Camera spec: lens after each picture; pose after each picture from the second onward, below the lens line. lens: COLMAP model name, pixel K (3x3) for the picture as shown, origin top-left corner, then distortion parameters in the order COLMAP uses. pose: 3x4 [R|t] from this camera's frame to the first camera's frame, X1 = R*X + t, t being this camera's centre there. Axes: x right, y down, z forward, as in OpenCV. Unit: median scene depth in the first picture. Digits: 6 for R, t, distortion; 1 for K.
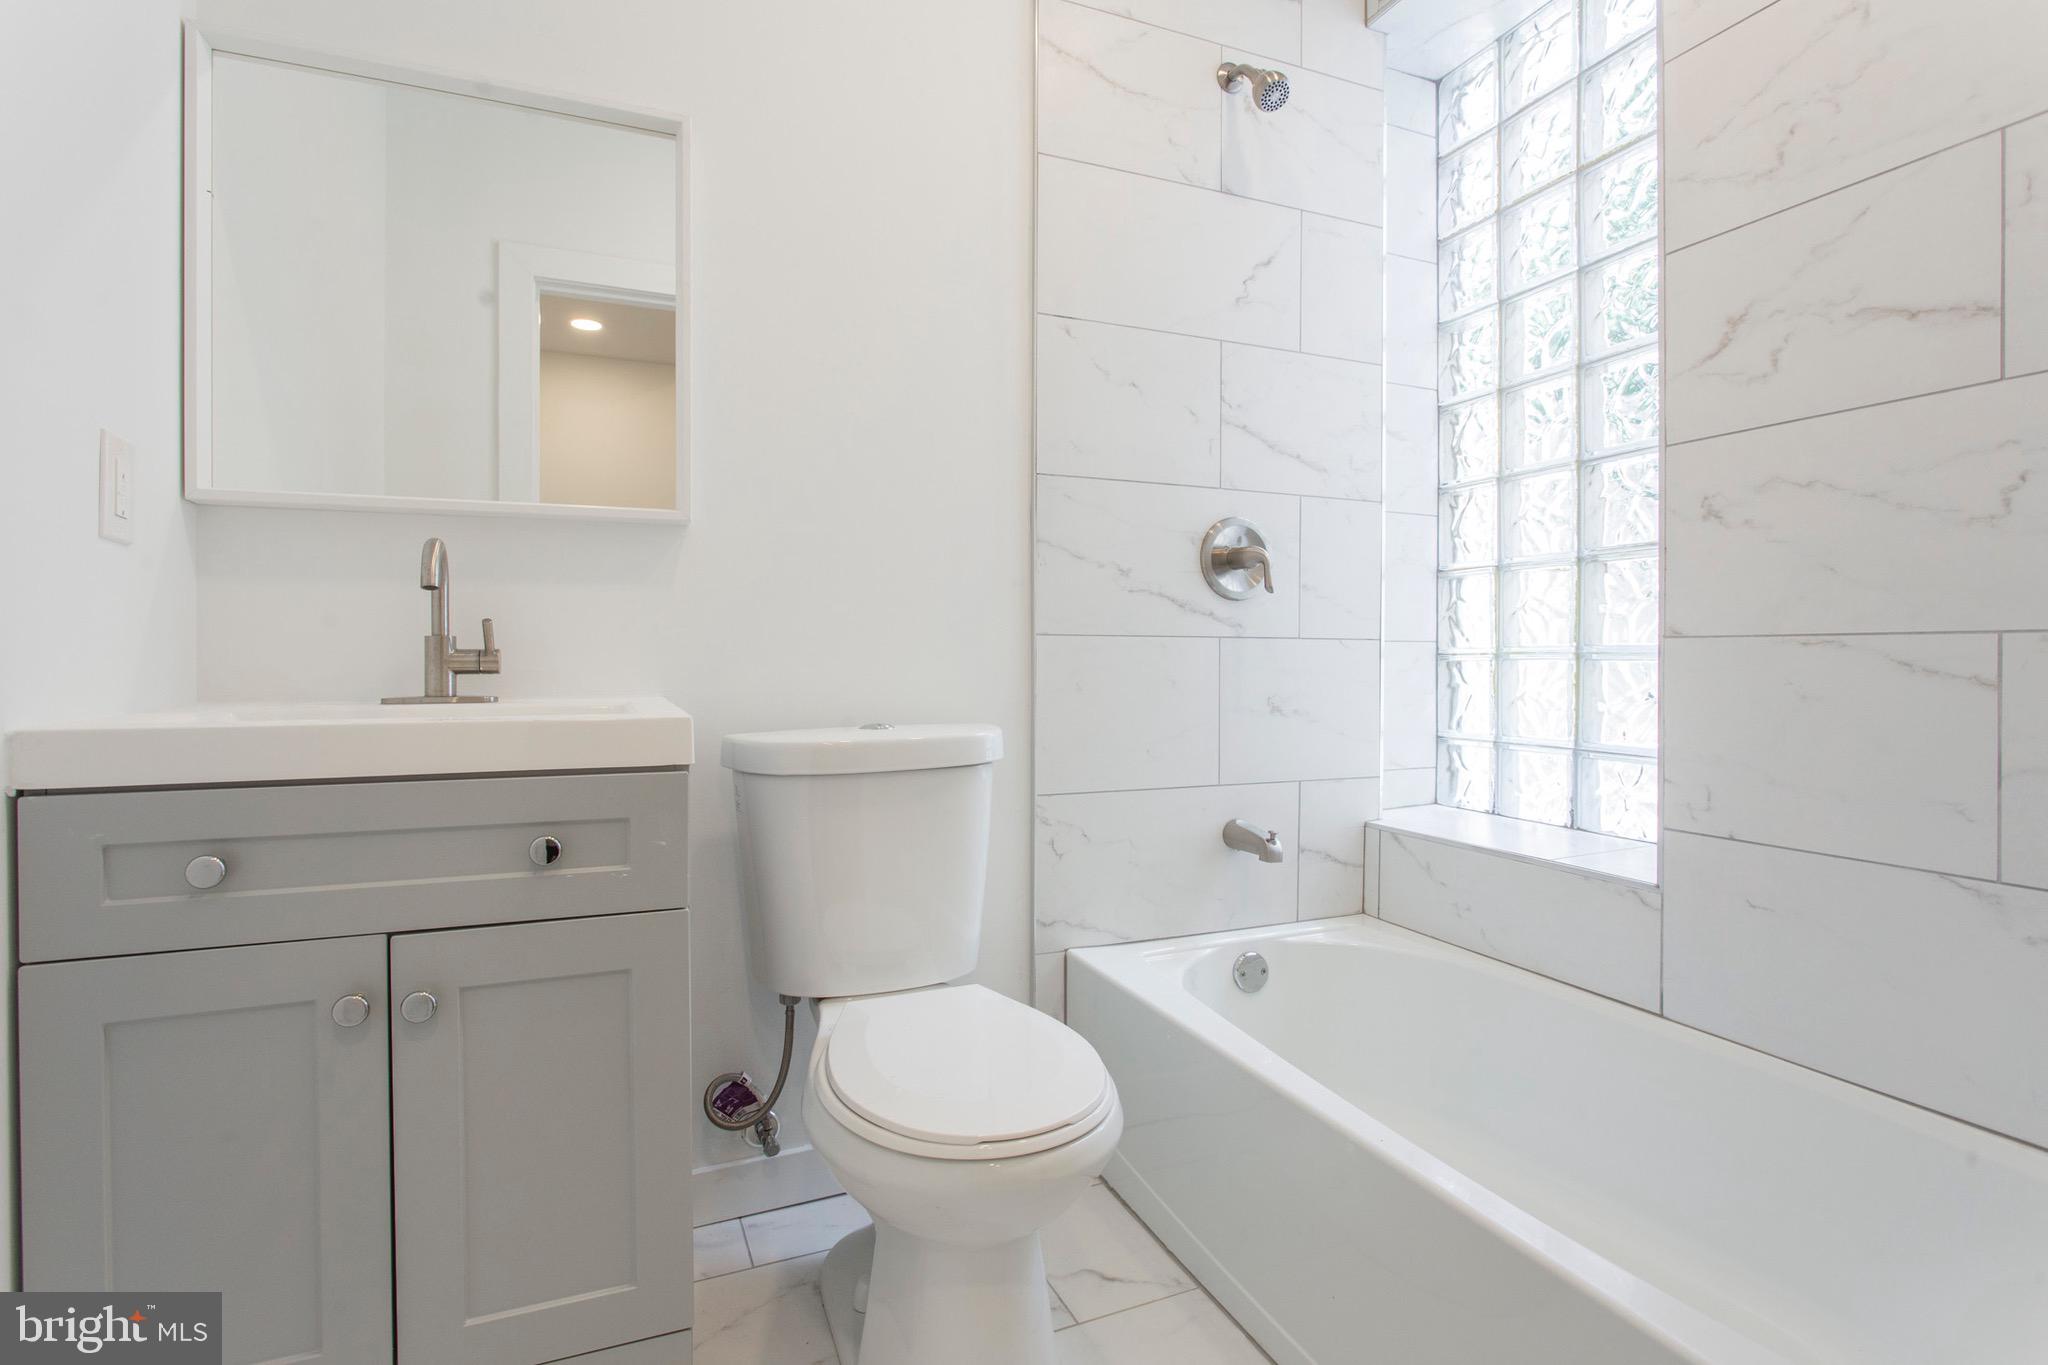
lens RADIAL K [[998.0, 0, 995.5], [0, 998.0, 665.1], [0, 0, 1]] dist [-0.013578, 0.001854]
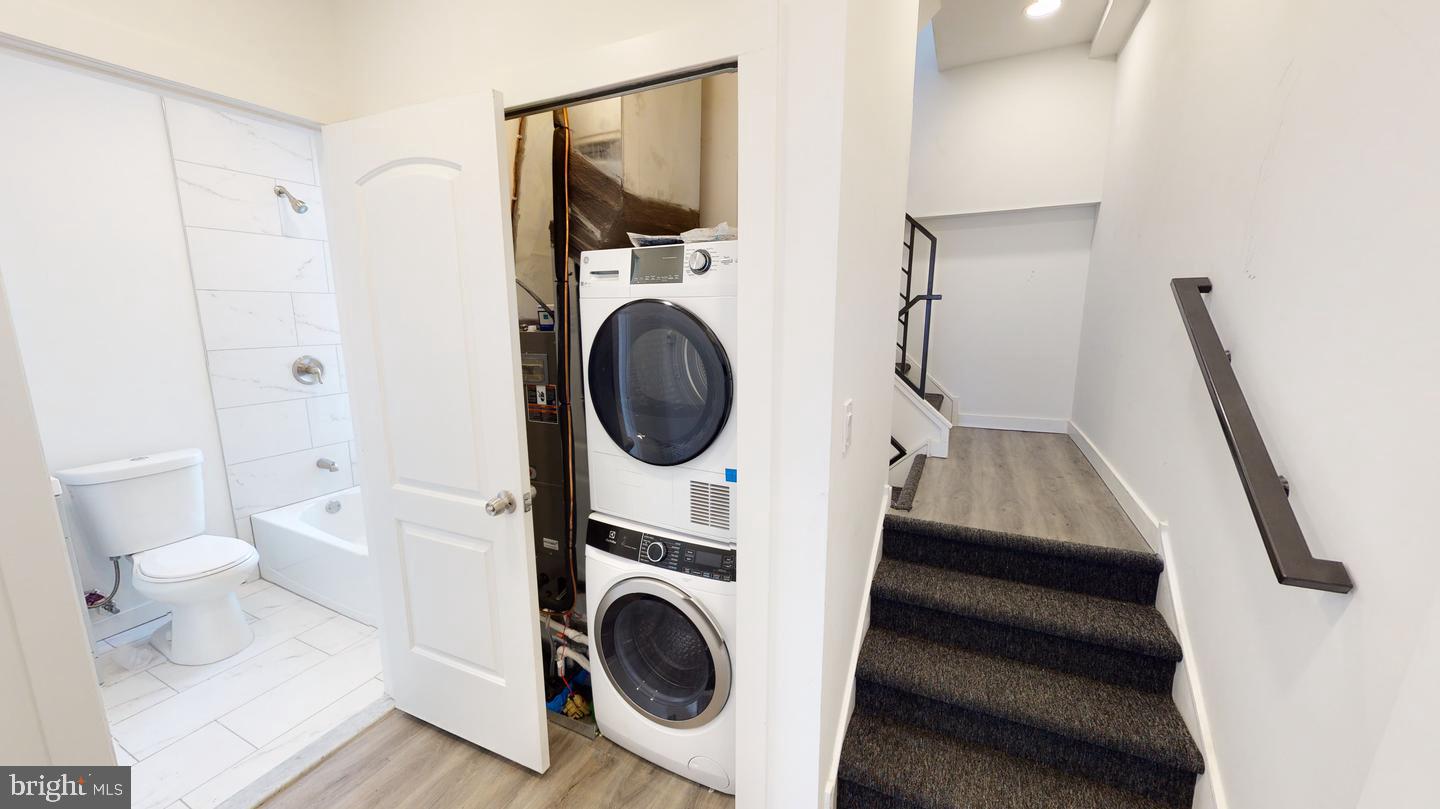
lens RADIAL K [[539.9, 0, 720.0], [0, 539.9, 404.5], [0, 0, 1]] dist [-0.010910, -0.000018]
pose [[0.744067, -0.116528, 0.657865, 0.122436], [0.011924, 0.986831, 0.161312, -0.305388], [-0.667999, -0.112183, 0.735658, -1.166016]]
